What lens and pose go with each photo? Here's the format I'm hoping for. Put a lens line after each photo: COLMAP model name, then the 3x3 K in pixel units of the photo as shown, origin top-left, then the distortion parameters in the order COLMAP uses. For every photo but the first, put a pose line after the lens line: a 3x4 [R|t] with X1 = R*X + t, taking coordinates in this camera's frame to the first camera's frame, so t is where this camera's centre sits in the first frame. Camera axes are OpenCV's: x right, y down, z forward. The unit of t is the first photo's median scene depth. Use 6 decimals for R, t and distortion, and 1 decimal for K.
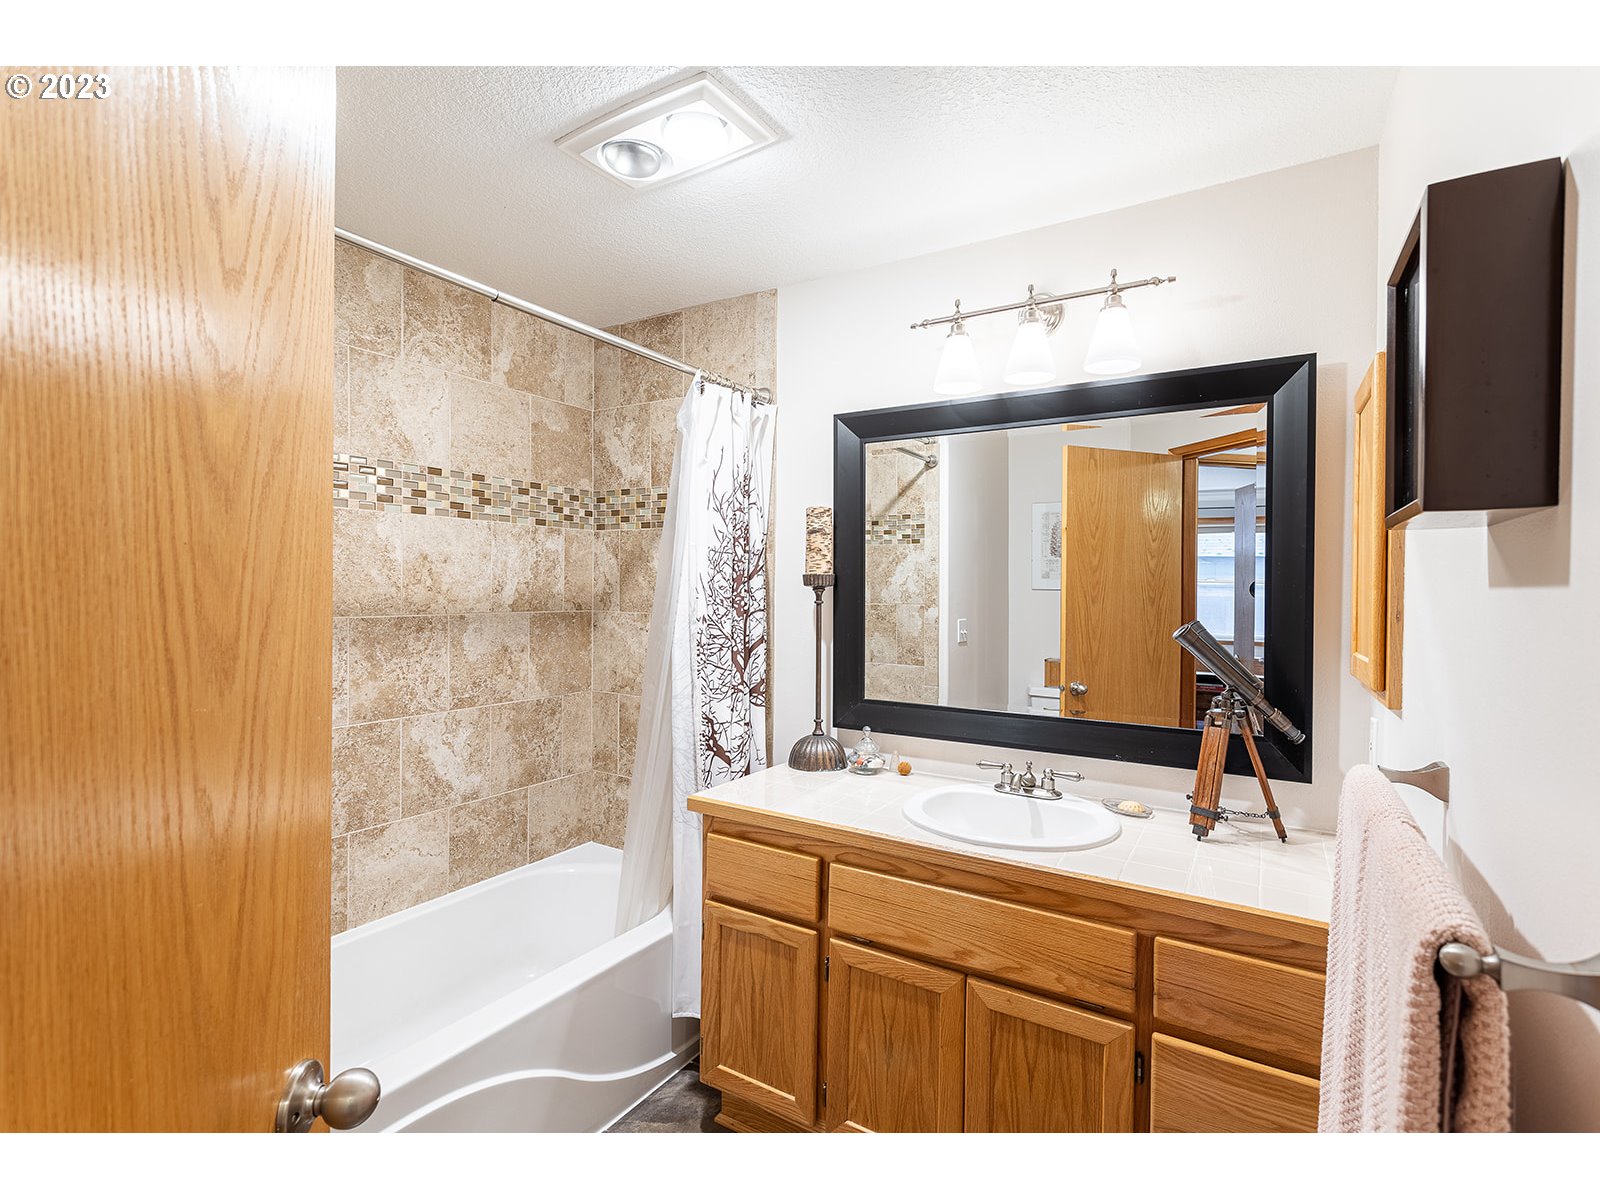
lens RADIAL K [[792.6, 0, 803.2], [0, 792.6, 595.6], [0, 0, 1]] dist [-0.001637, 0.000726]
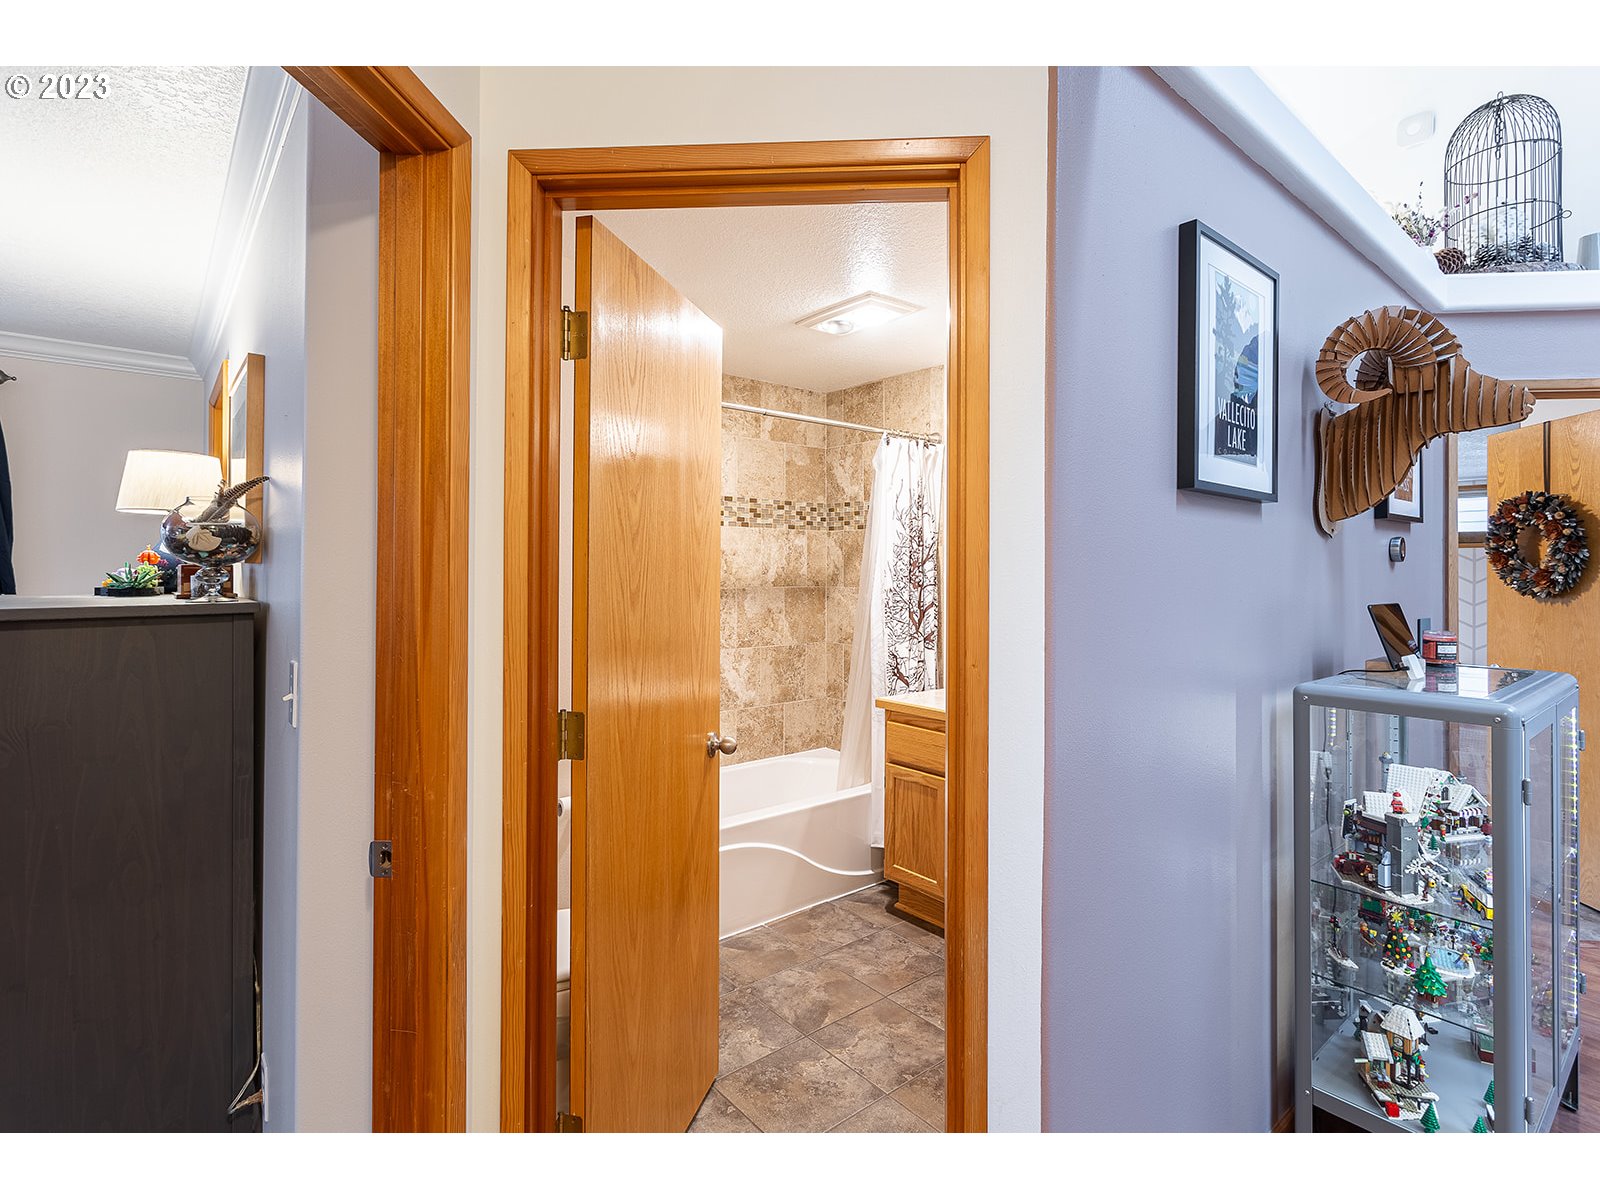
lens RADIAL K [[792.6, 0, 803.2], [0, 792.6, 595.6], [0, 0, 1]] dist [-0.001637, 0.000726]
pose [[0.950700, 0.004765, -0.310077, 0.175021], [0.001196, 0.999818, 0.019030, 0.009754], [0.310111, -0.018462, 0.950521, -0.474284]]
